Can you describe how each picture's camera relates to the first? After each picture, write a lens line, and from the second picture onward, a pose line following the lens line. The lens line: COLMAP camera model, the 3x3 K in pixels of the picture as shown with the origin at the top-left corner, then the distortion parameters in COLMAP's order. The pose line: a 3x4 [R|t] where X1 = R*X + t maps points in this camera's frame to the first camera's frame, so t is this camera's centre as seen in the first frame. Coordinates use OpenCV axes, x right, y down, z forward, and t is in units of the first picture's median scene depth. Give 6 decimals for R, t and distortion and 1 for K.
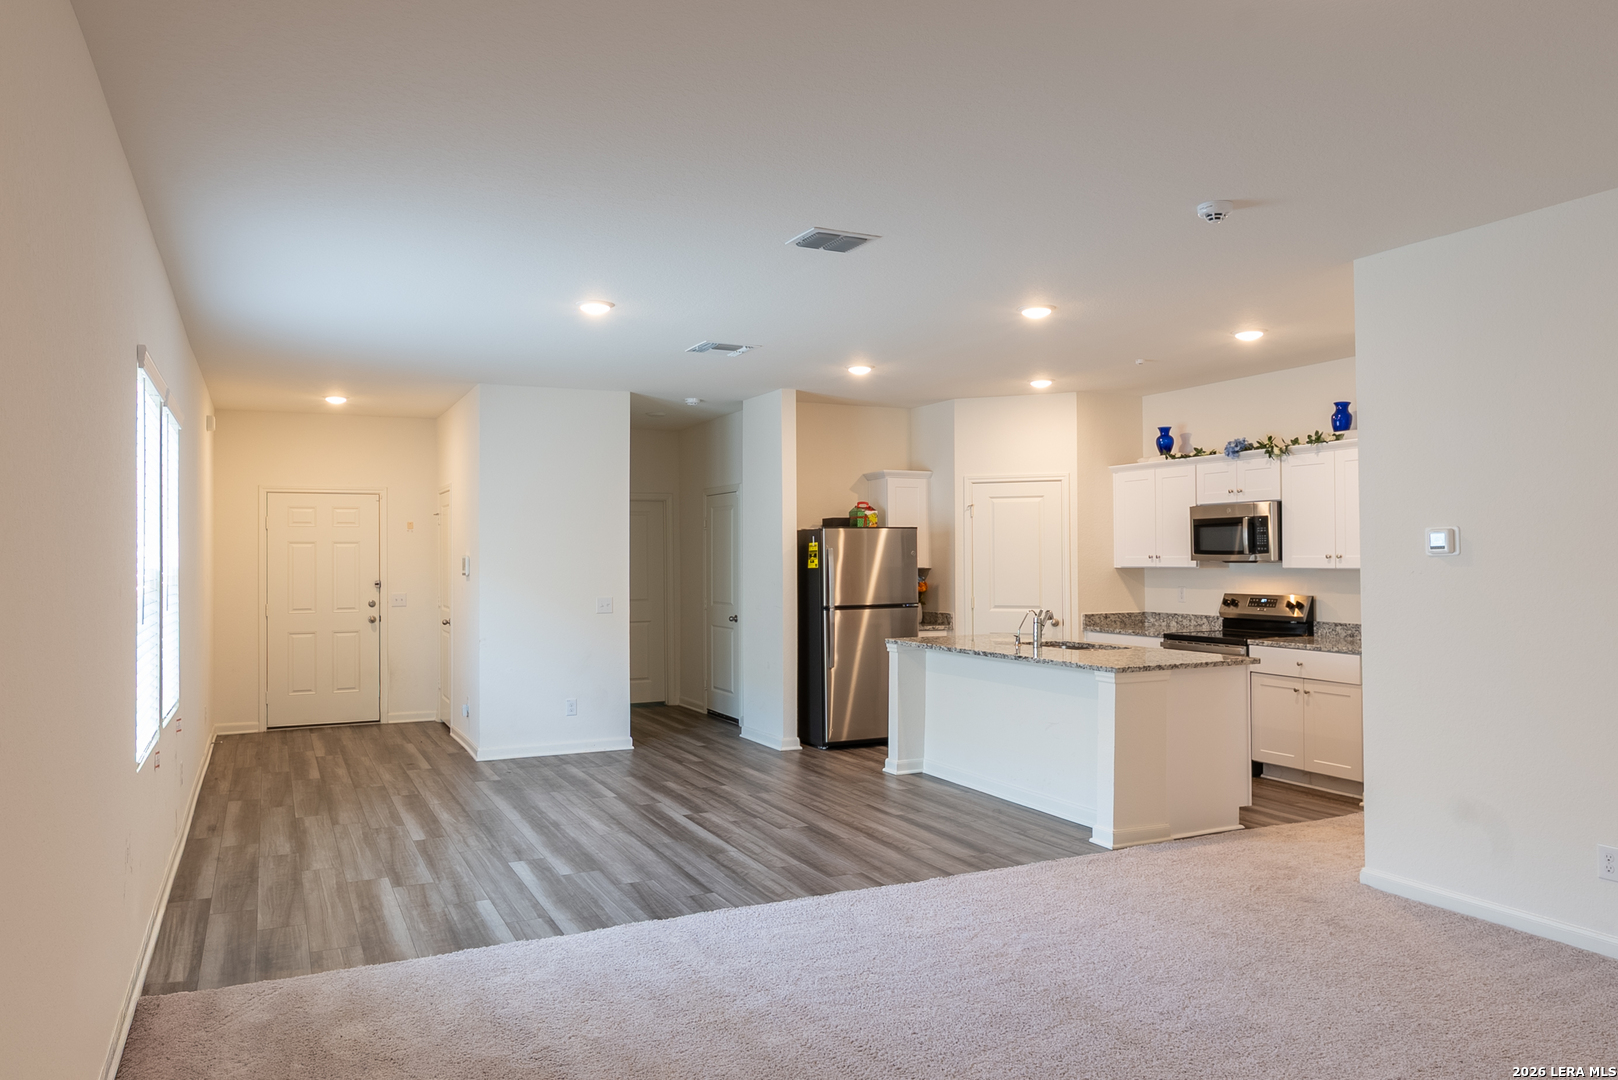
lens RADIAL K [[1135.0, 0, 802.2], [0, 1135.0, 540.0], [0, 0, 1]] dist [-0.004315, 0.002672]
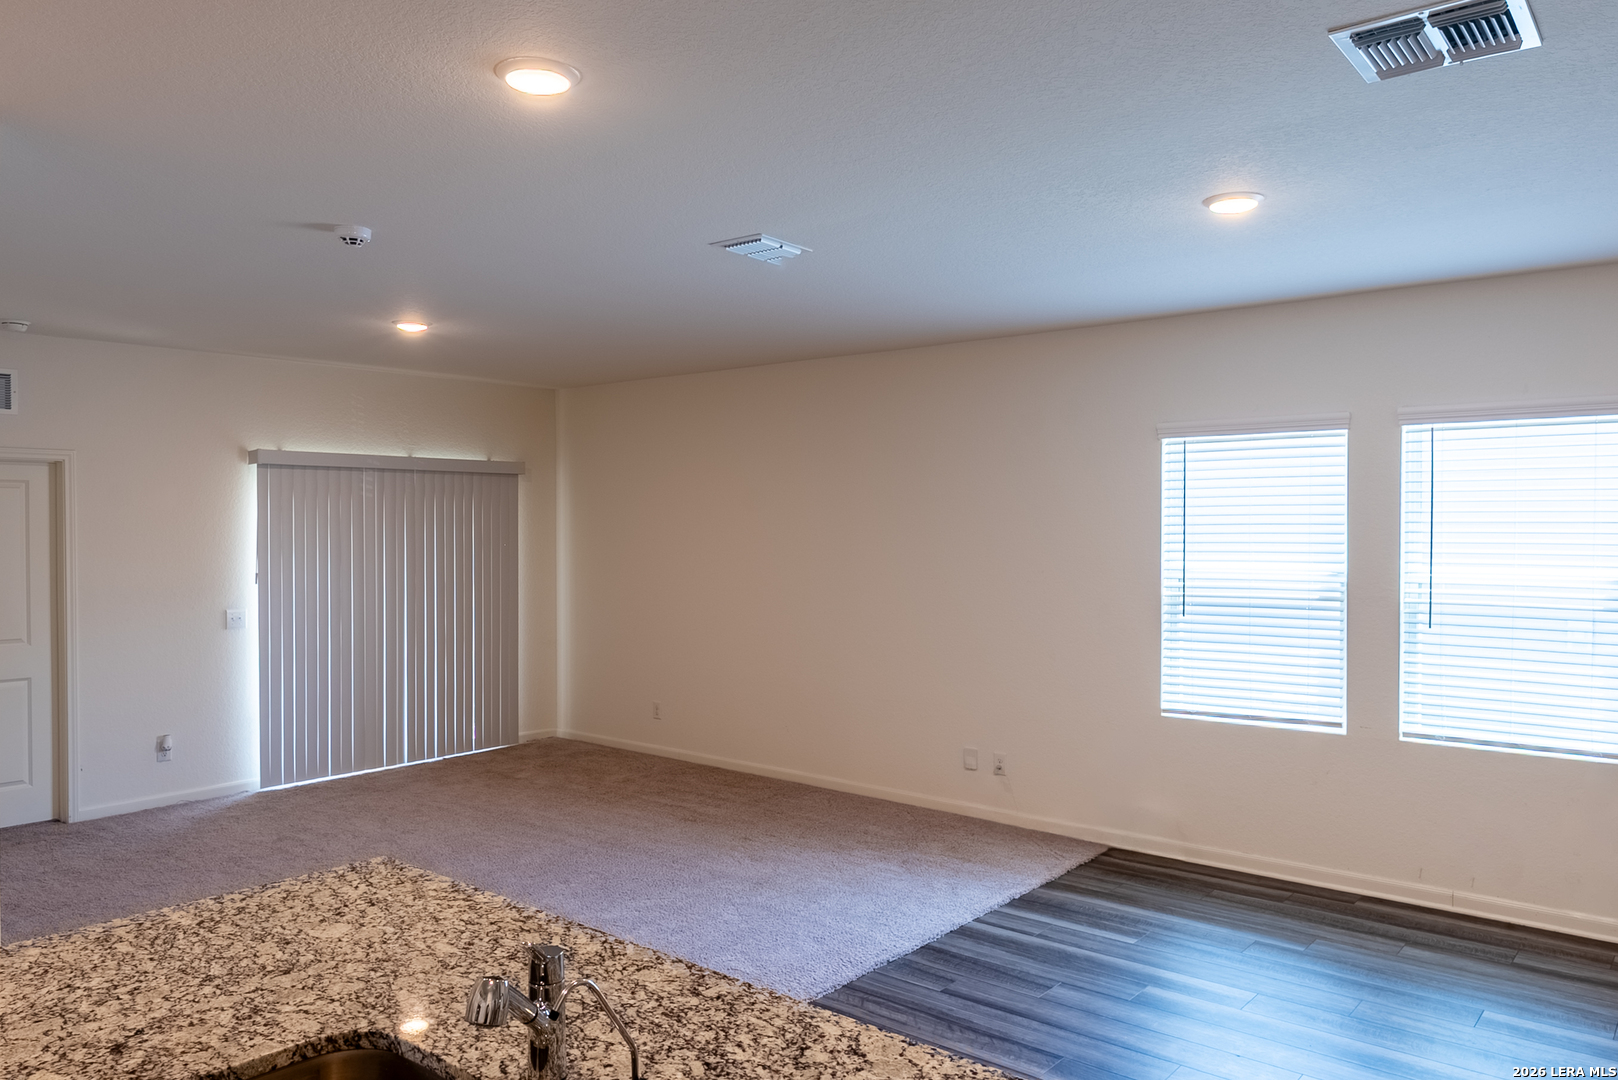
lens RADIAL K [[1135.0, 0, 812.0], [0, 1135.0, 542.6], [0, 0, 1]] dist [-0.004315, 0.002672]
pose [[-0.907266, 0.013803, -0.420331, 0.253376], [0.014034, 0.999898, 0.002544, -0.016553], [0.420323, -0.003590, -0.907367, 1.230268]]
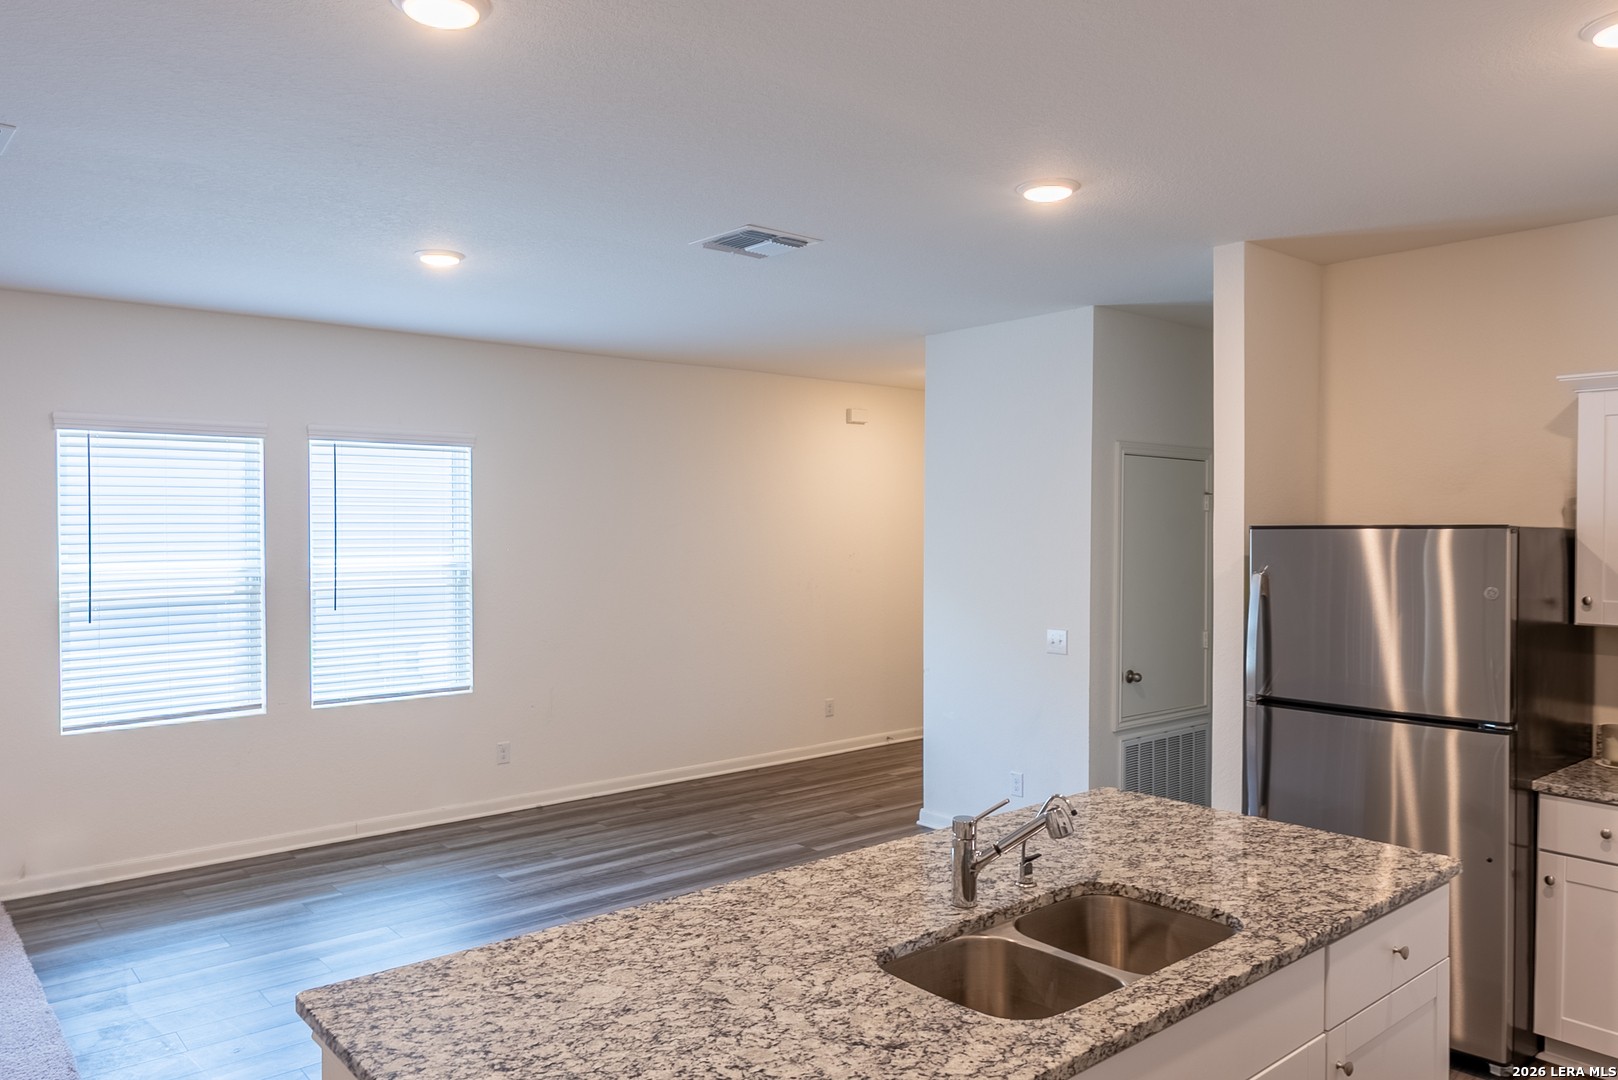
lens RADIAL K [[1135.0, 0, 782.0], [0, 1135.0, 536.8], [0, 0, 1]] dist [-0.004315, 0.002672]
pose [[0.243319, 0.017691, -0.969785, 0.520783], [0.016225, 0.999620, 0.022306, -0.024778], [0.969811, -0.021163, 0.242940, 0.859991]]
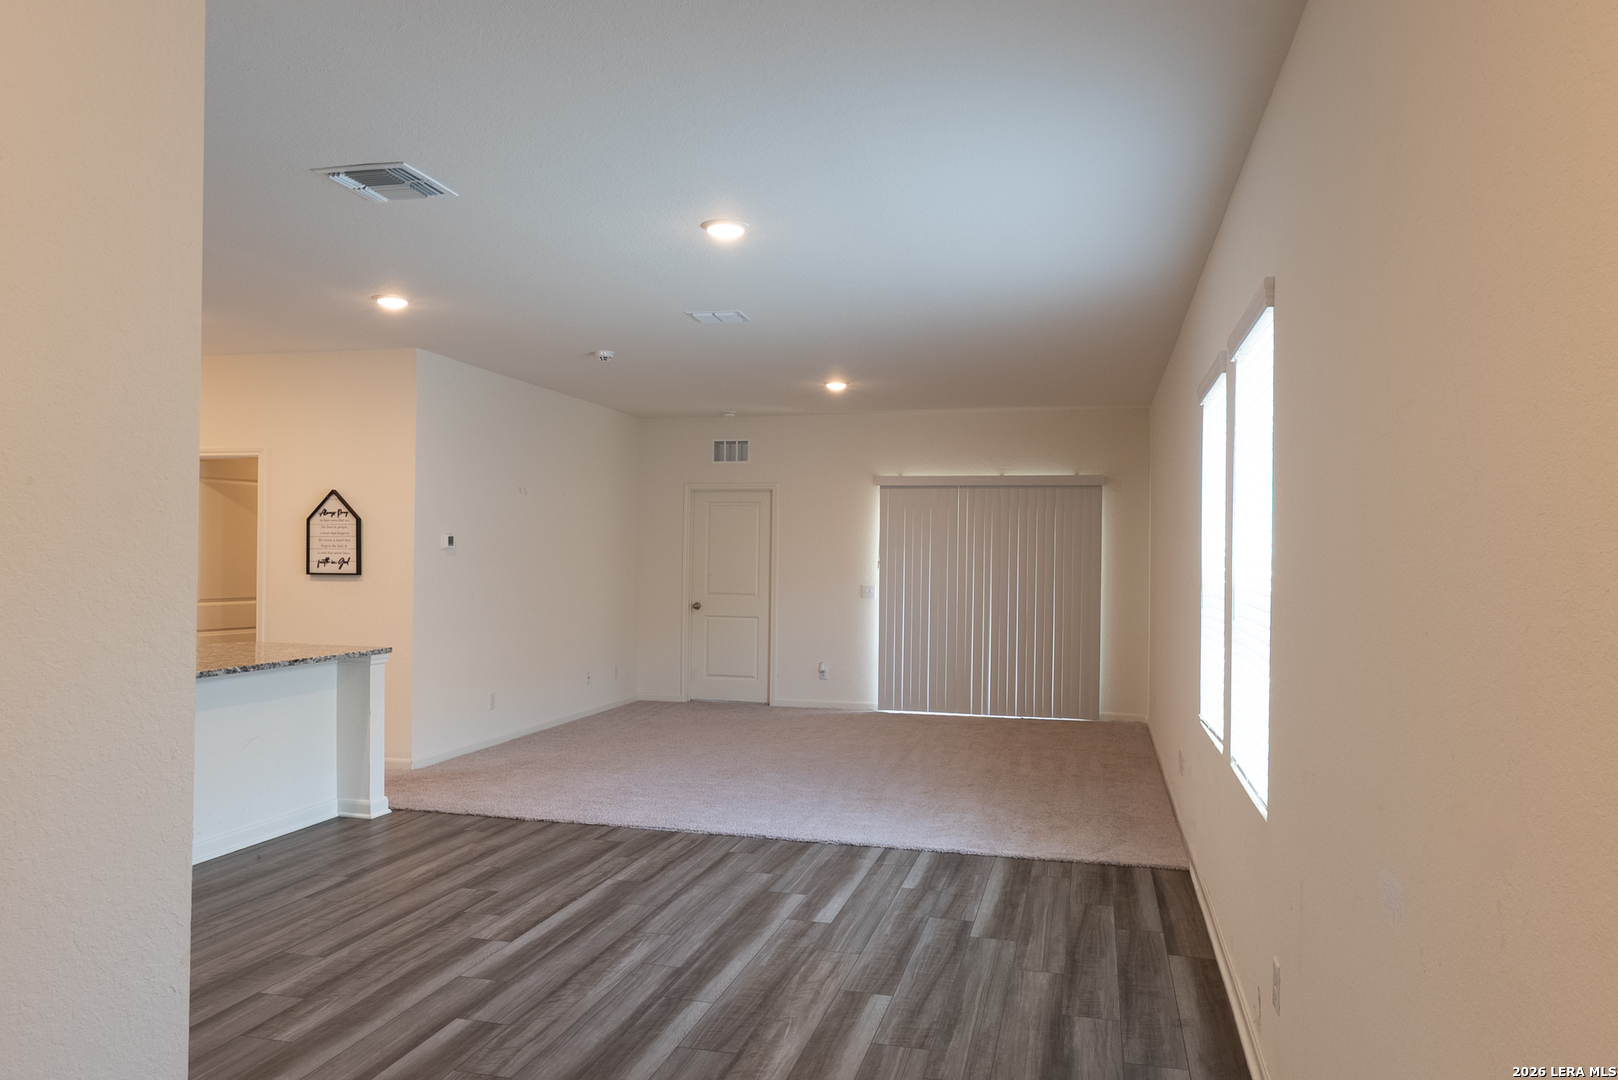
lens RADIAL K [[1135.0, 0, 816.3], [0, 1135.0, 538.3], [0, 0, 1]] dist [-0.004315, 0.002672]
pose [[-0.777934, 0.005458, 0.628322, -0.604476], [-0.018938, 0.999304, -0.032128, 0.026924], [-0.628060, -0.036893, -0.777290, 1.303259]]
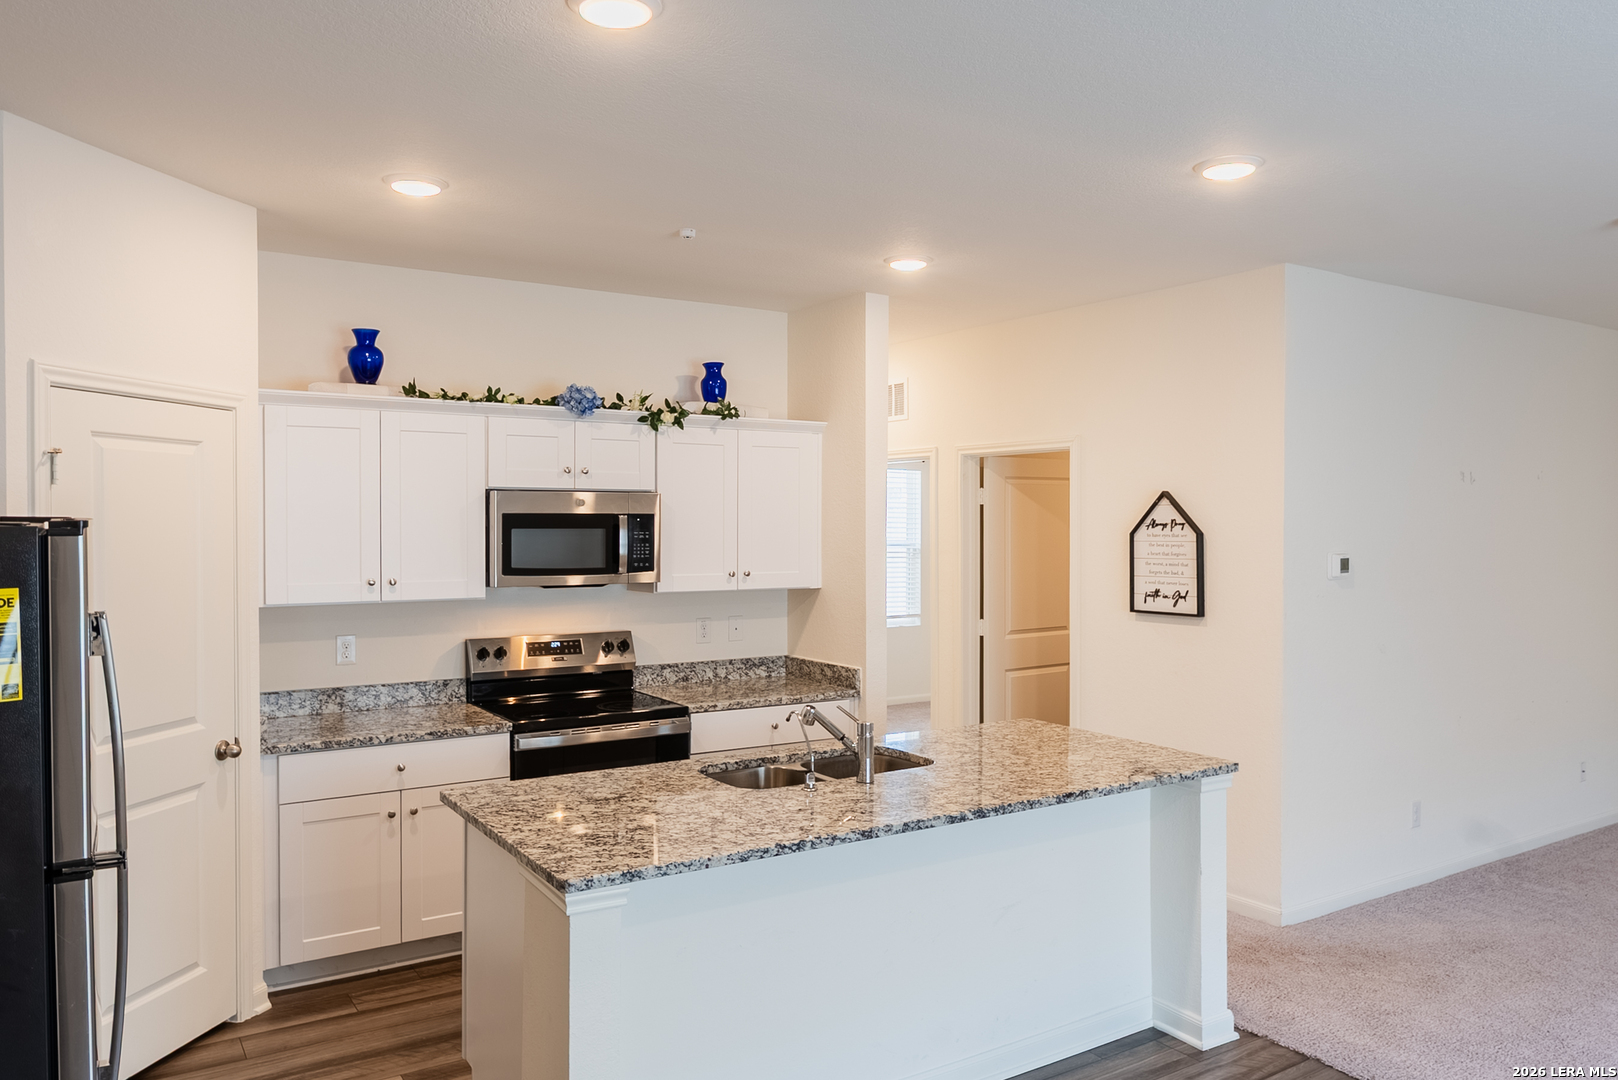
lens RADIAL K [[1135.0, 0, 809.1], [0, 1135.0, 545.7], [0, 0, 1]] dist [-0.004315, 0.002672]
pose [[-0.132479, -0.014959, 0.991073, -0.277782], [-0.018213, 0.999754, 0.012656, -0.014381], [-0.991019, -0.016374, -0.132719, 1.084865]]
